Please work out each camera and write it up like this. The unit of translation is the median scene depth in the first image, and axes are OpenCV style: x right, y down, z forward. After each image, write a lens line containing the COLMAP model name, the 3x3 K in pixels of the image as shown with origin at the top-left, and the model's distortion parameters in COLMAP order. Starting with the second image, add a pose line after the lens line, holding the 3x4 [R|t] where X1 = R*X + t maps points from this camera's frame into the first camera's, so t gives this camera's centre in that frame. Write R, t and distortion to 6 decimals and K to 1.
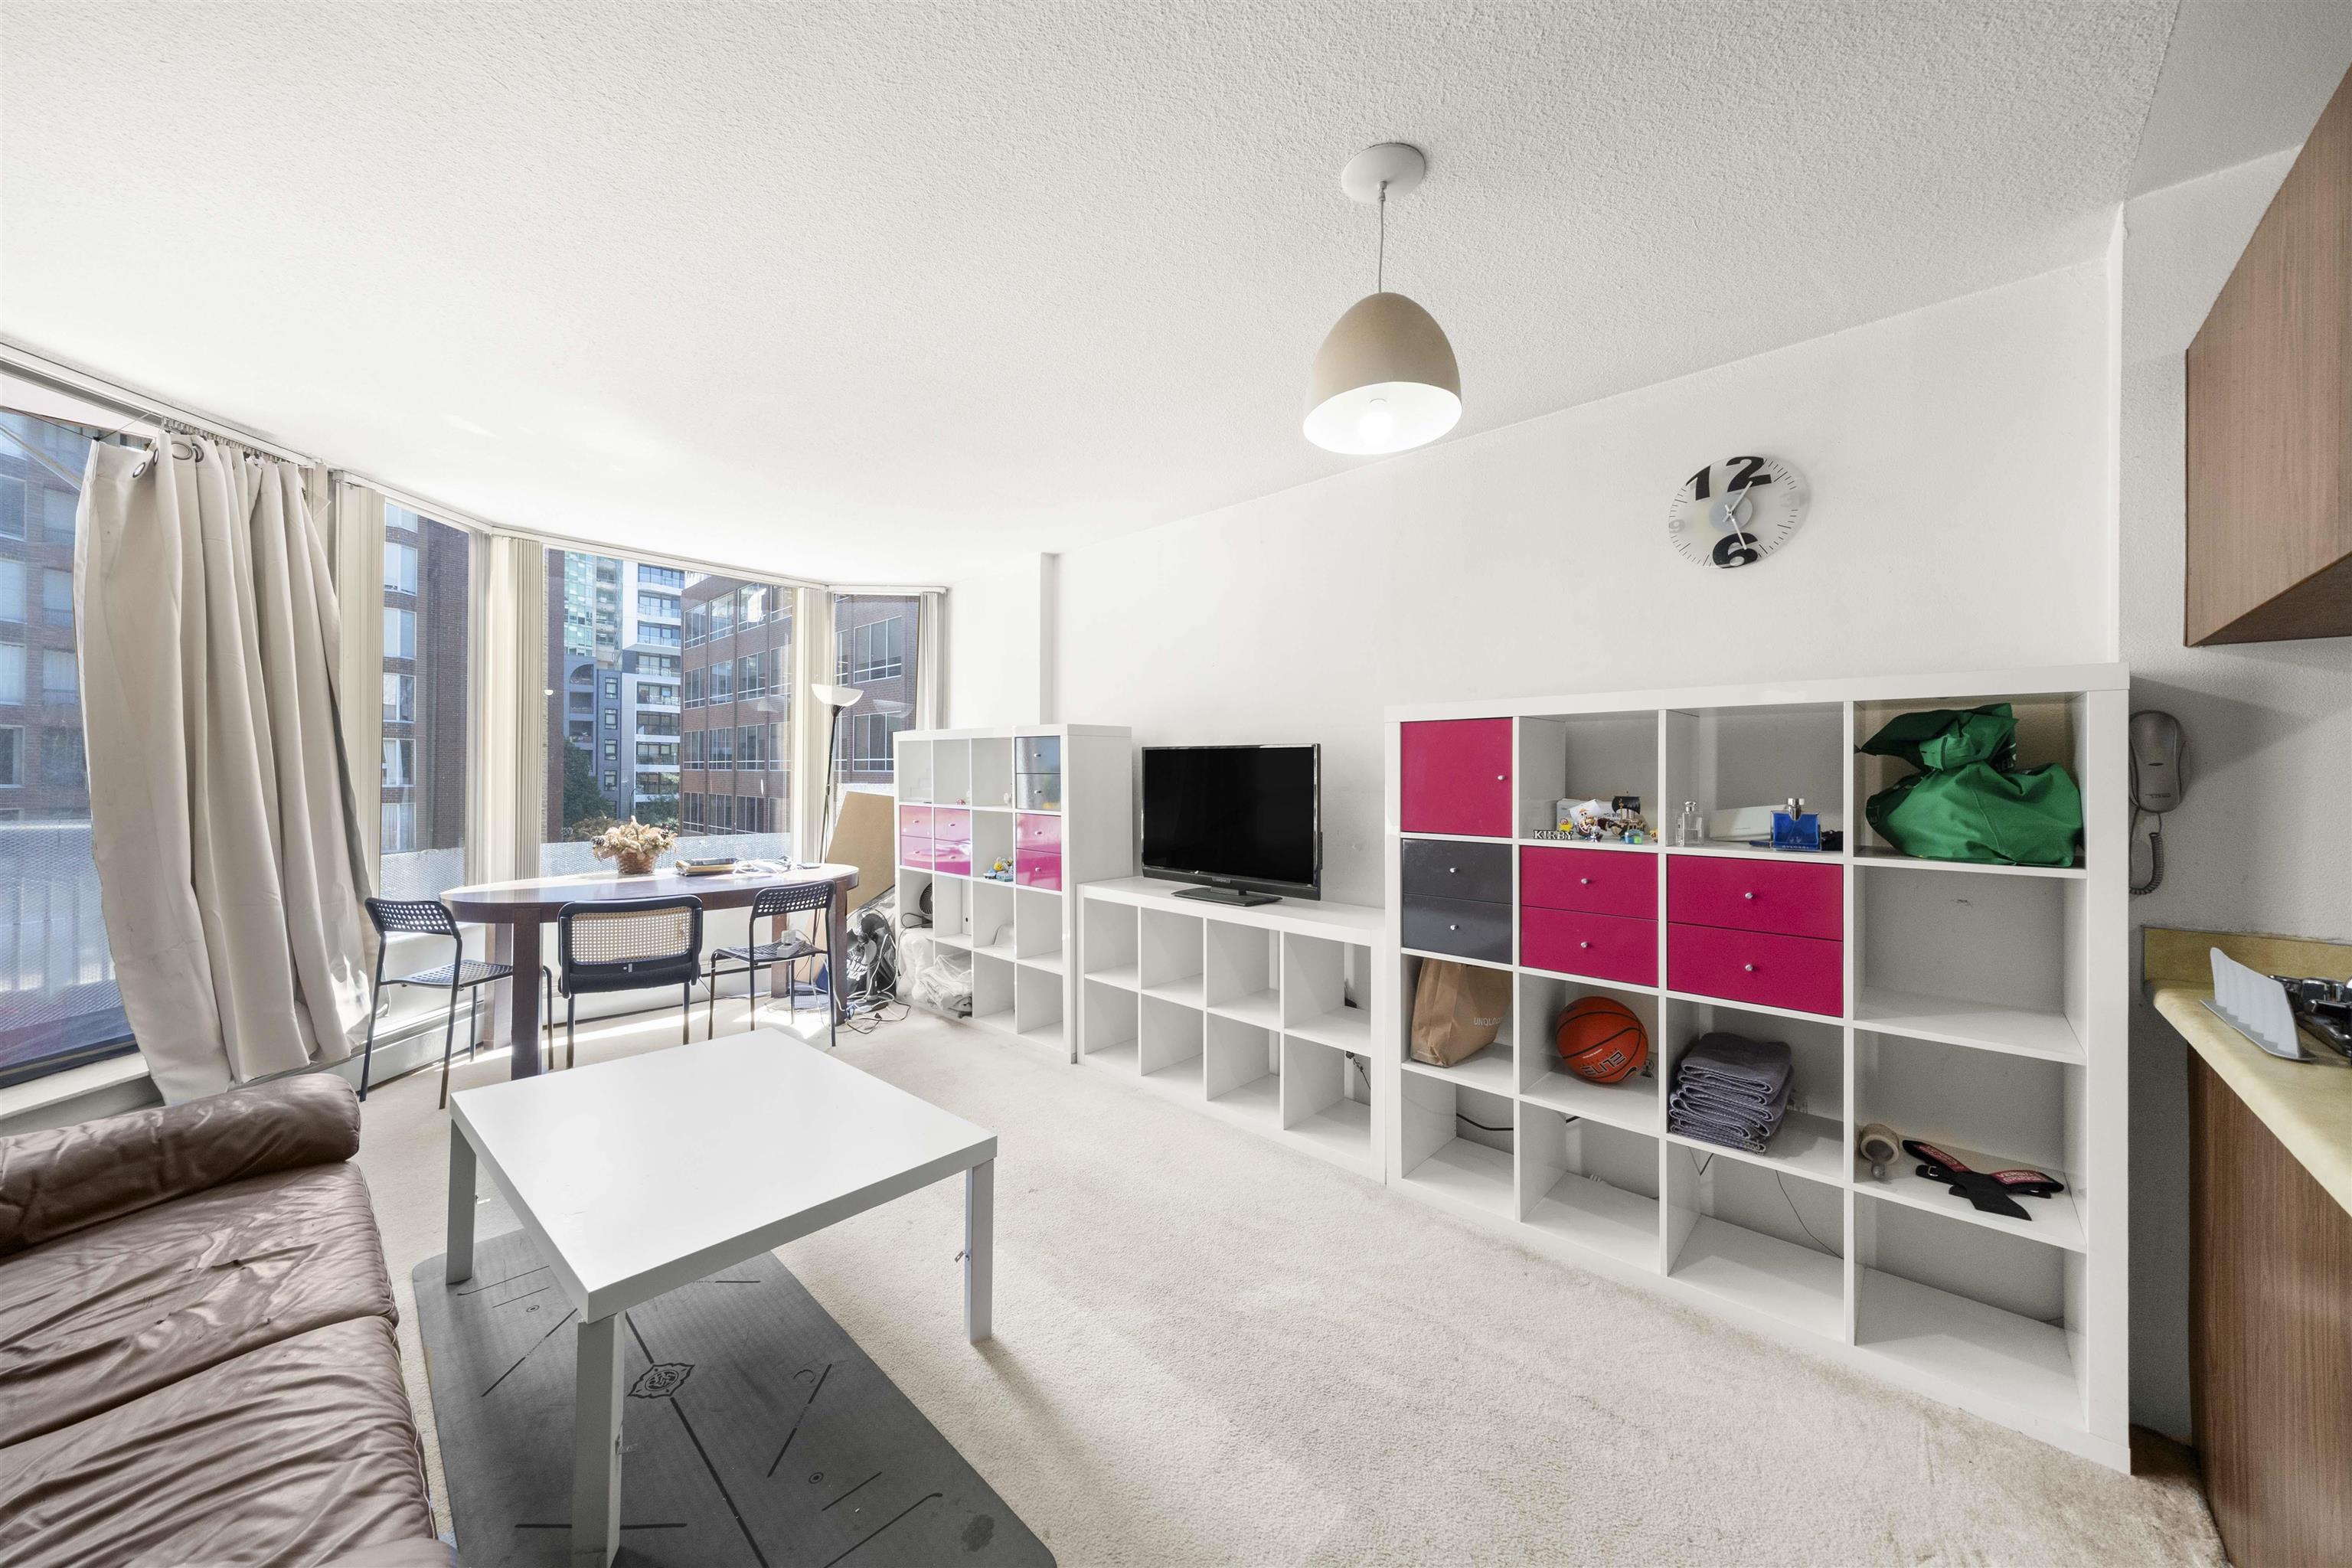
lens RADIAL K [[812.8, 0, 1168.8], [0, 812.8, 774.0], [0, 0, 1]] dist [0.001367, 0.000139]
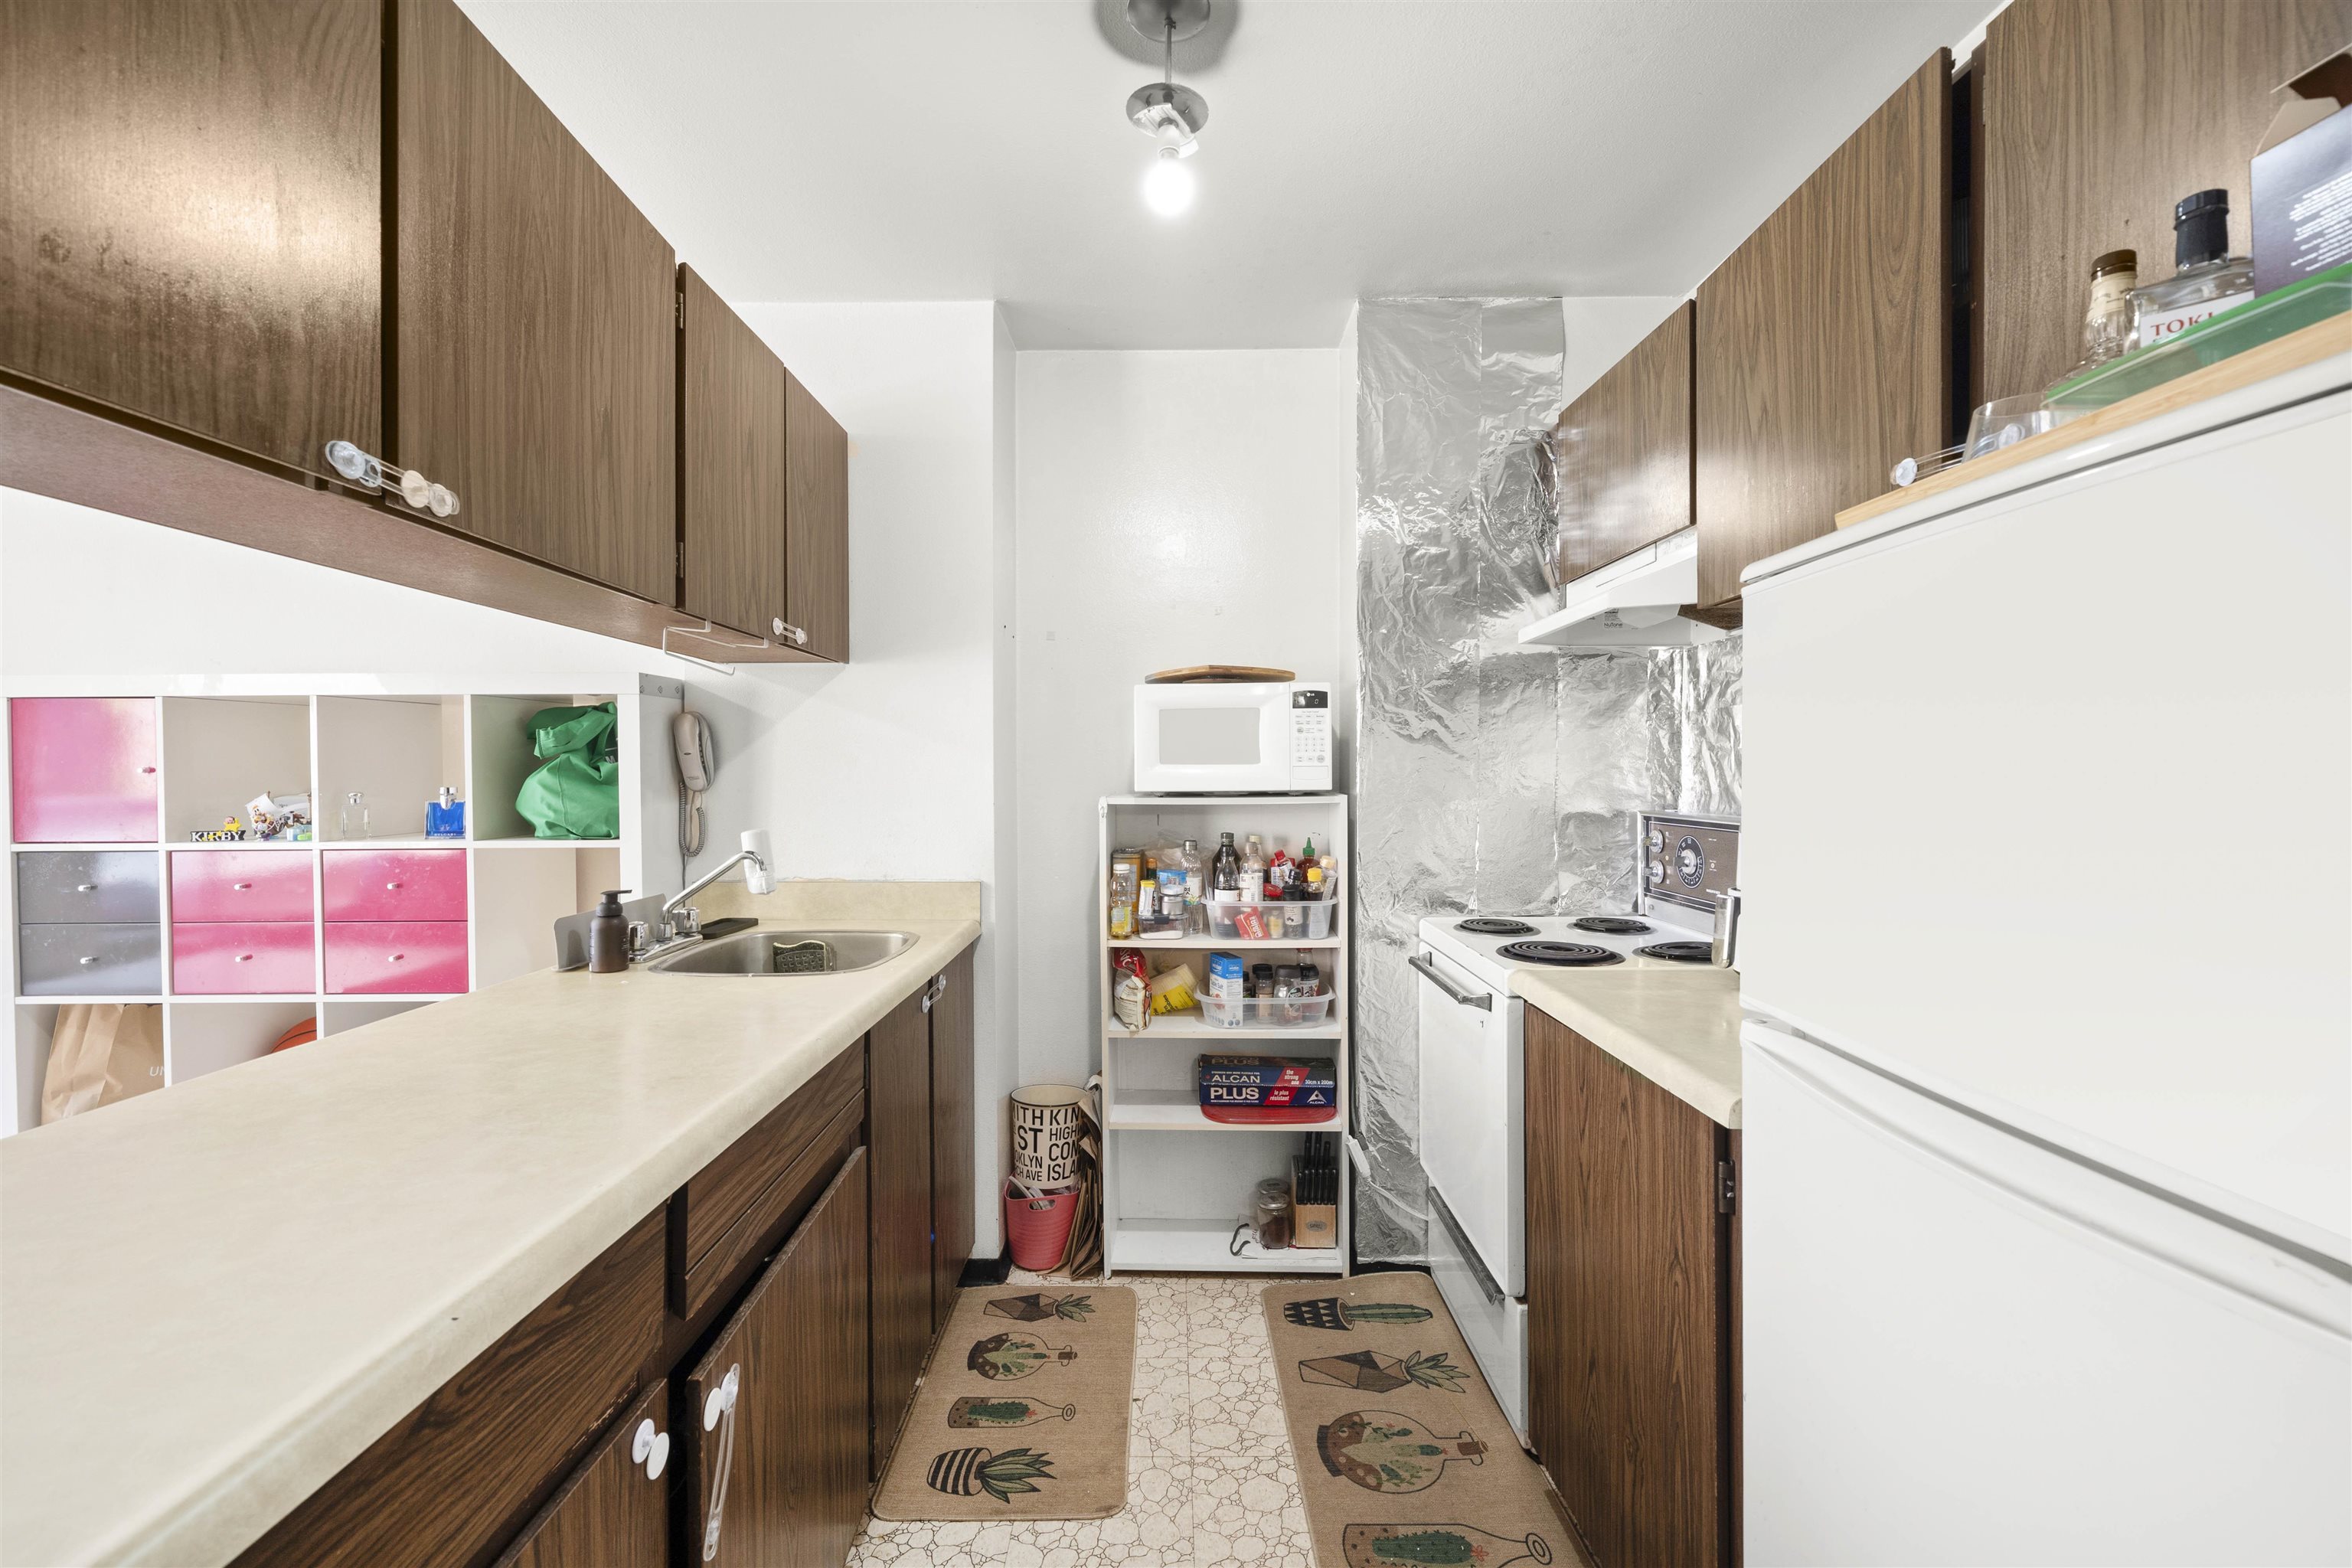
lens RADIAL K [[986.7, 0, 1176.0], [0, 986.7, 784.0], [0, 0, 1]] dist [0.000010, 0.000066]
pose [[0.724527, -0.021433, 0.688913, 0.391162], [0.008361, 0.999716, 0.022308, 0.003952], [-0.689196, -0.010403, 0.724500, -0.358439]]
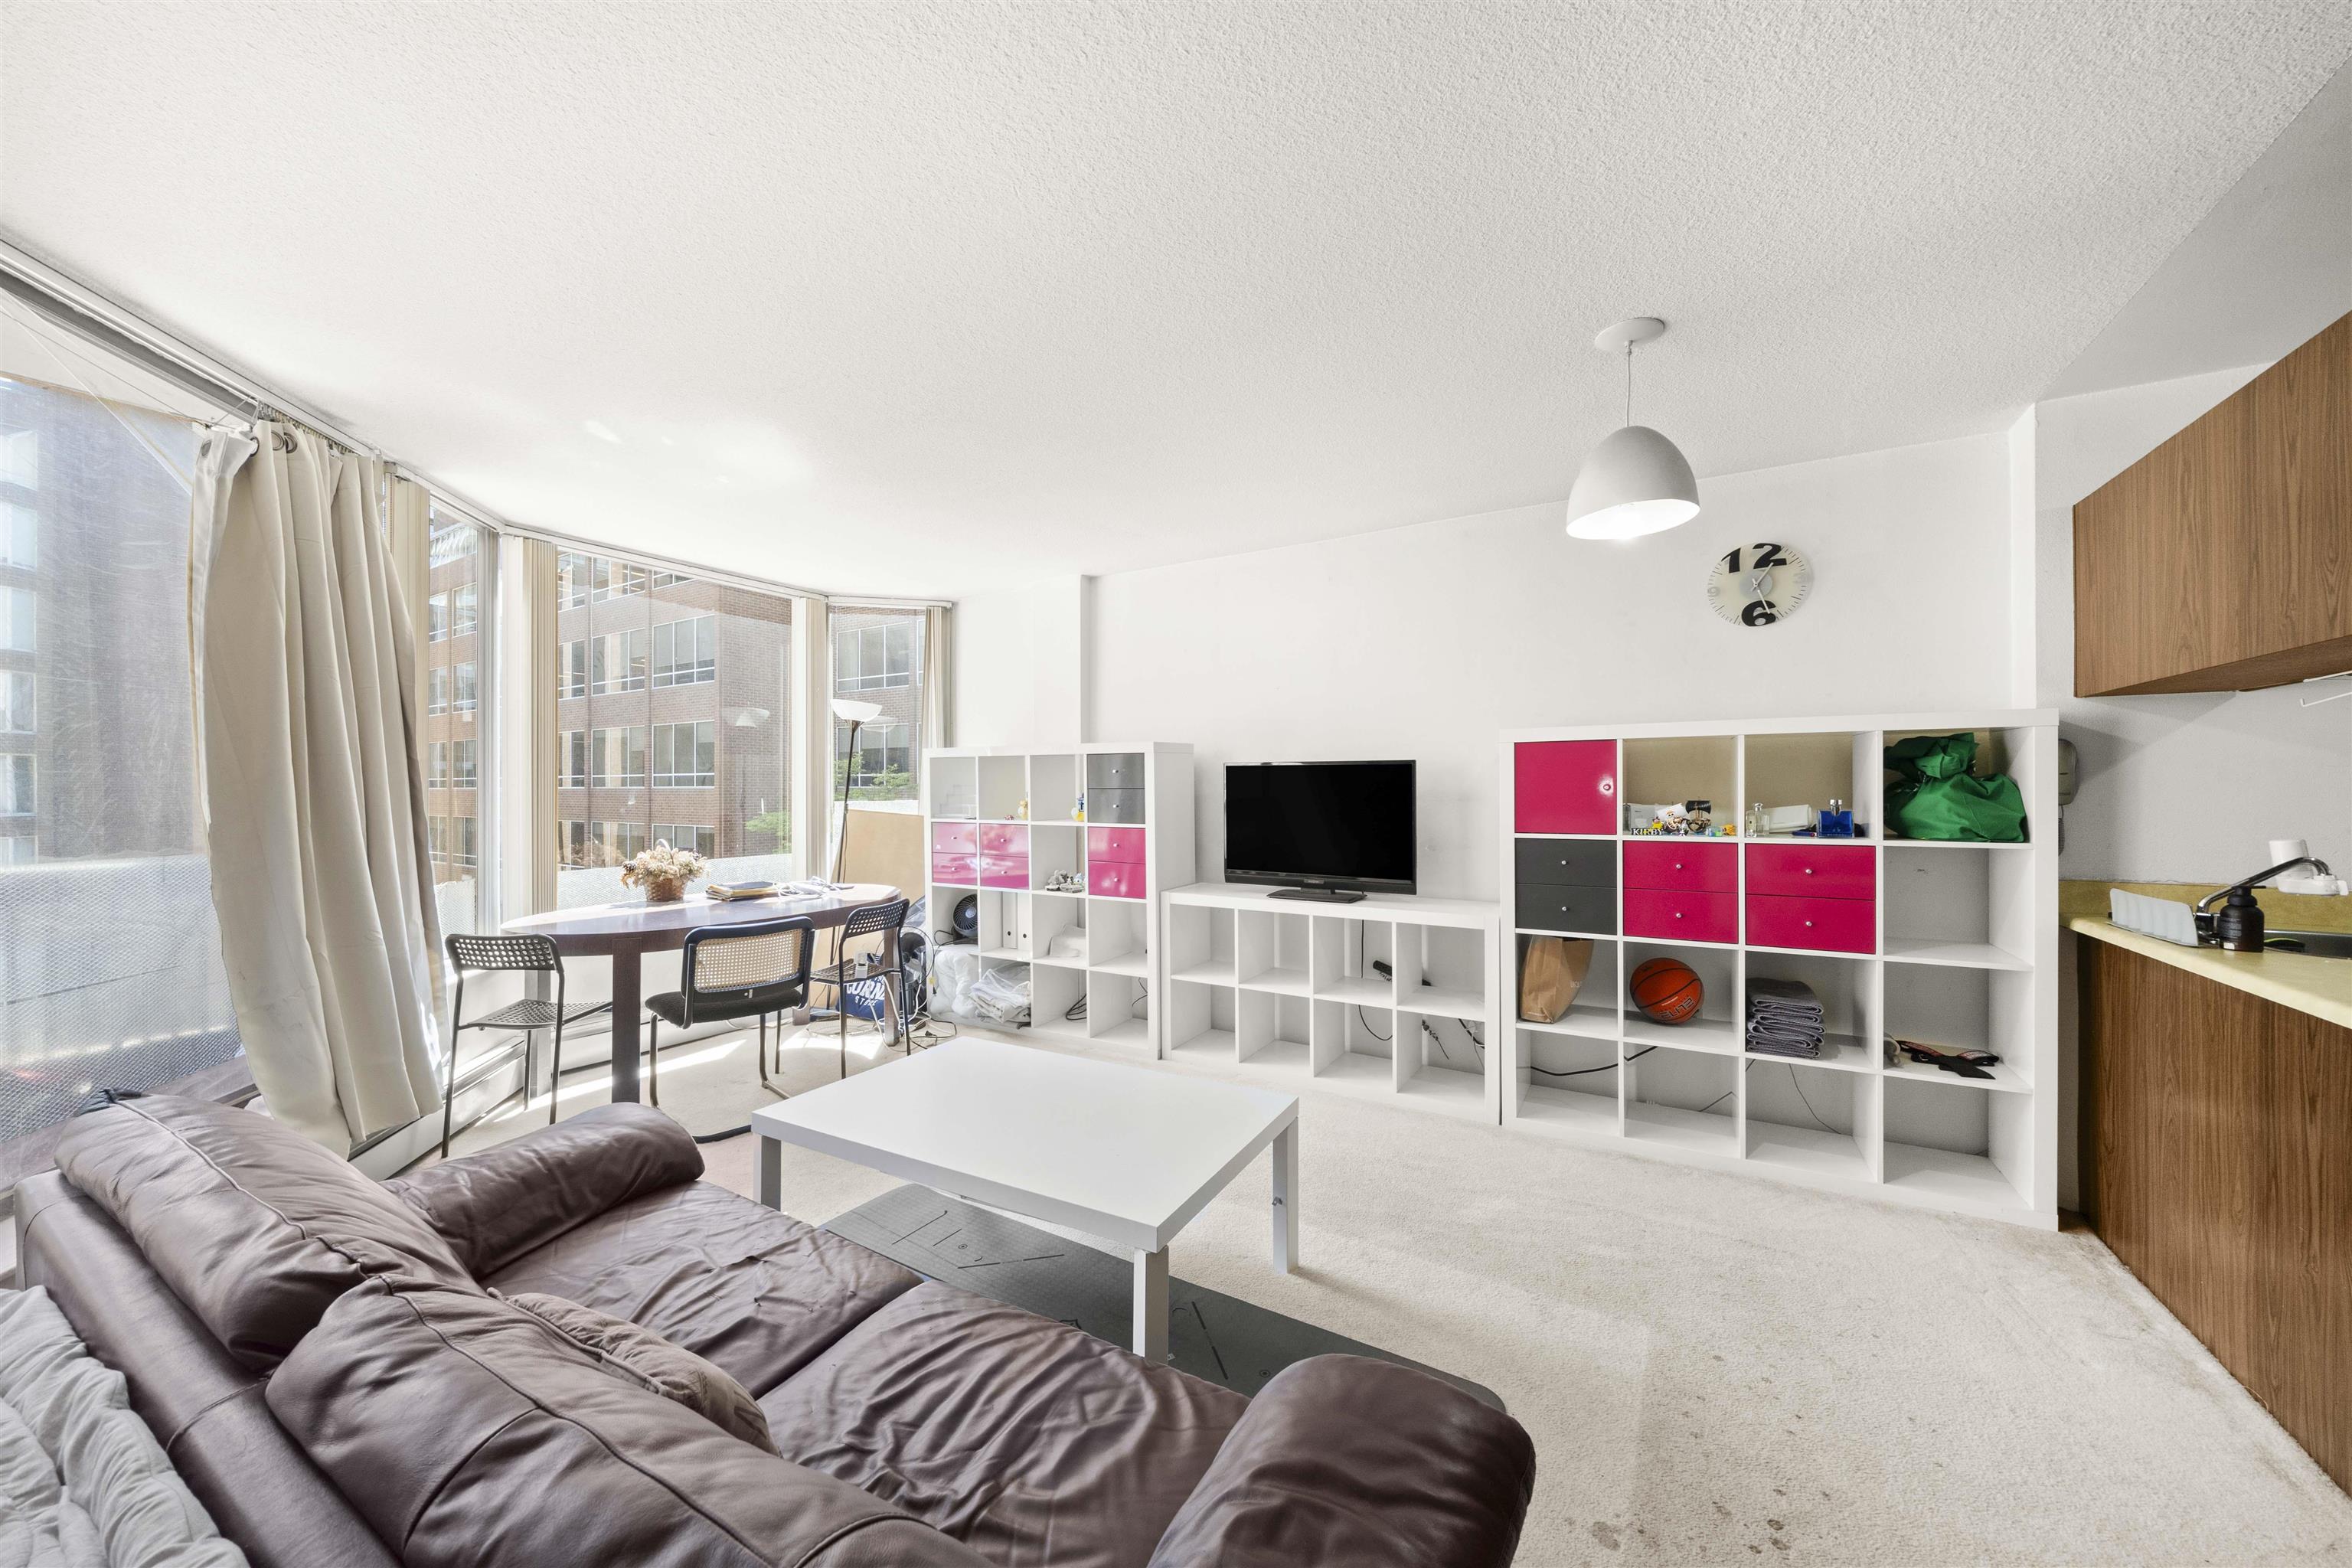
lens RADIAL K [[834.7, 0, 1166.5], [0, 834.7, 786.6], [0, 0, 1]] dist [-0.006401, -0.000046]
pose [[0.976544, -0.012727, 0.214943, -0.435361], [0.012343, 0.999919, 0.003131, -0.007209], [-0.214965, -0.000404, 0.976622, -0.092055]]
